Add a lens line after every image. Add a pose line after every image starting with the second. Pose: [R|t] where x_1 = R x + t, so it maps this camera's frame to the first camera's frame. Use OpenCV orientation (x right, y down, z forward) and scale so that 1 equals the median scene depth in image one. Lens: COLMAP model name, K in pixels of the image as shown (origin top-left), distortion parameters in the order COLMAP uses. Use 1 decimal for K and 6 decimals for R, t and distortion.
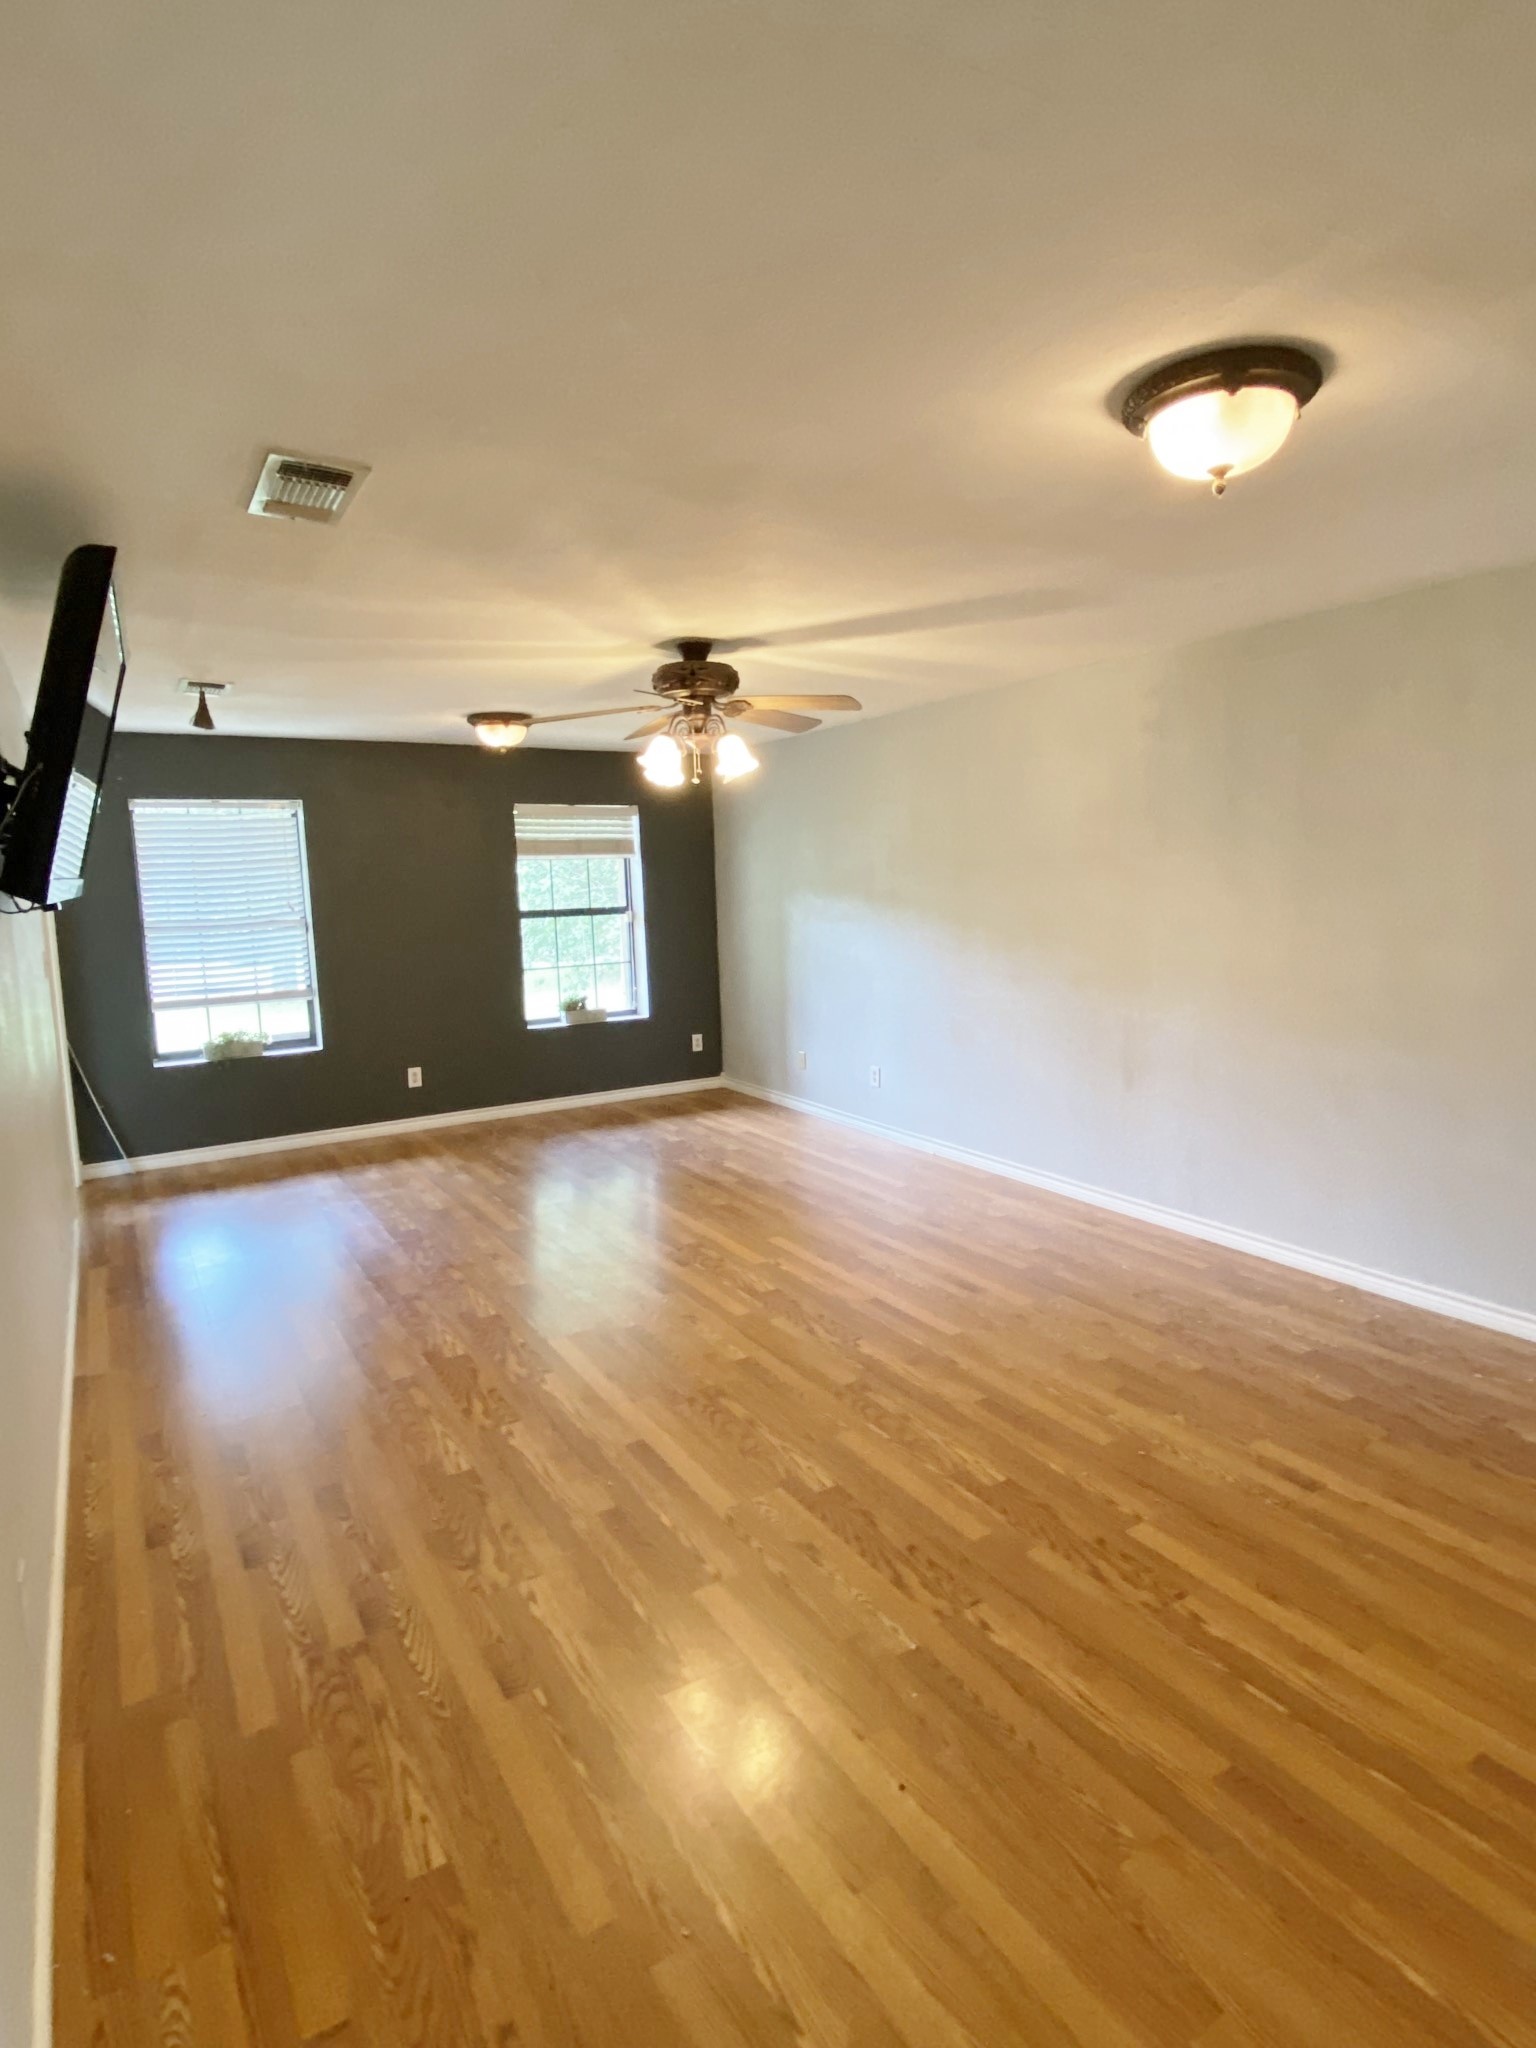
lens RADIAL K [[1072.0, 0, 768.0], [0, 1072.0, 1024.0], [0, 0, 1]] dist [-0.000082, -0.000023]
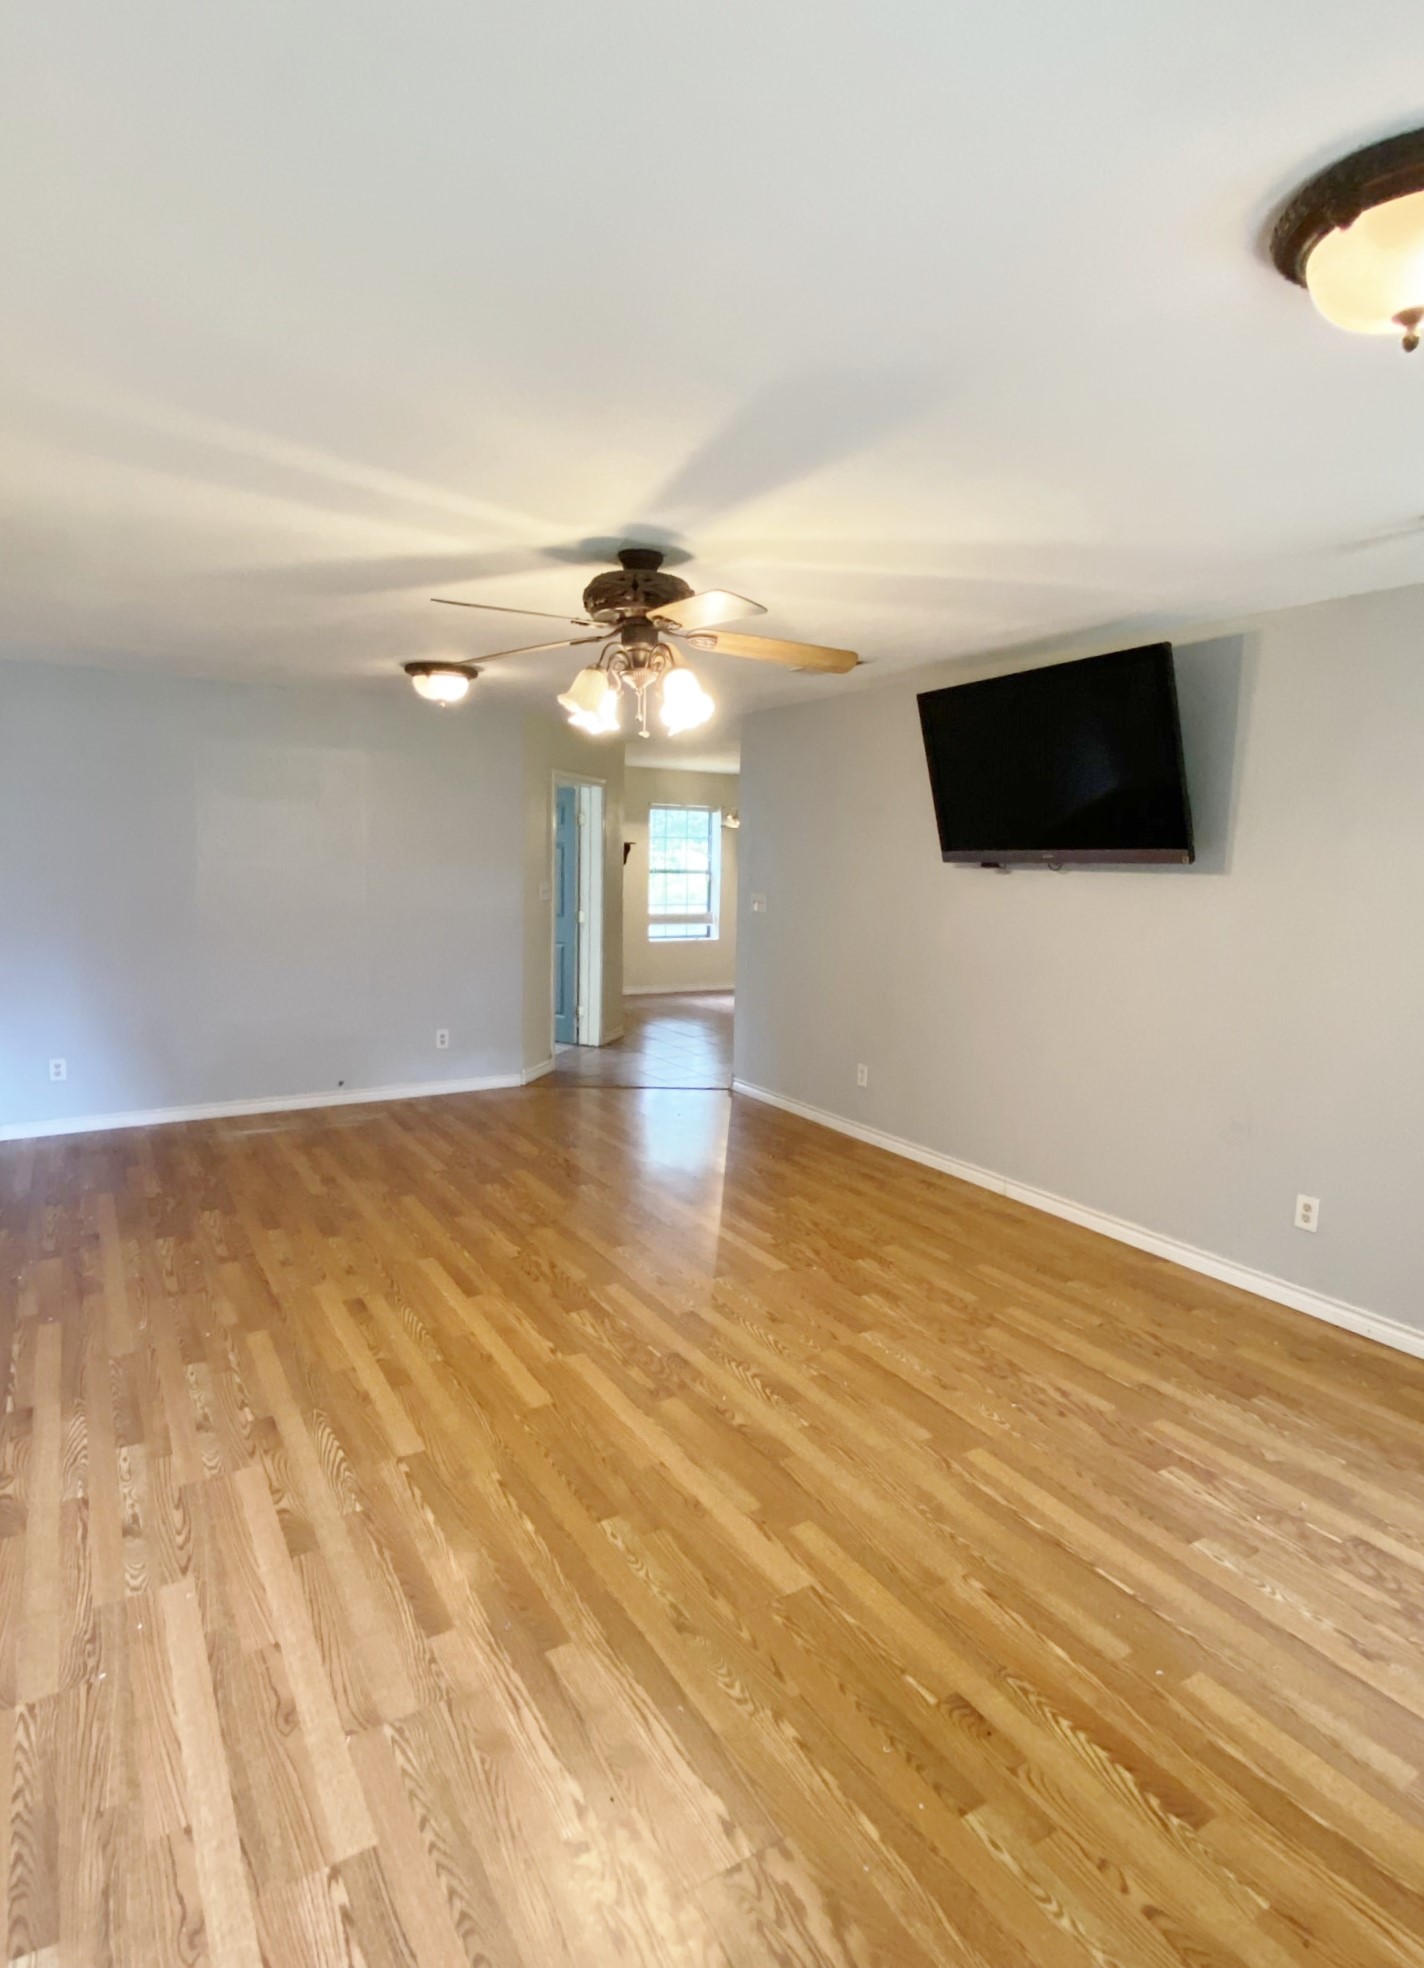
lens RADIAL K [[1033.8, 0, 712.0], [0, 1033.8, 984.0], [0, 0, 1]] dist [-0.000650, -0.000128]
pose [[-0.999949, 0.007222, 0.007078, -0.139243], [0.008824, 0.965054, 0.261901, -0.282416], [-0.004939, 0.261950, -0.965069, 2.038899]]
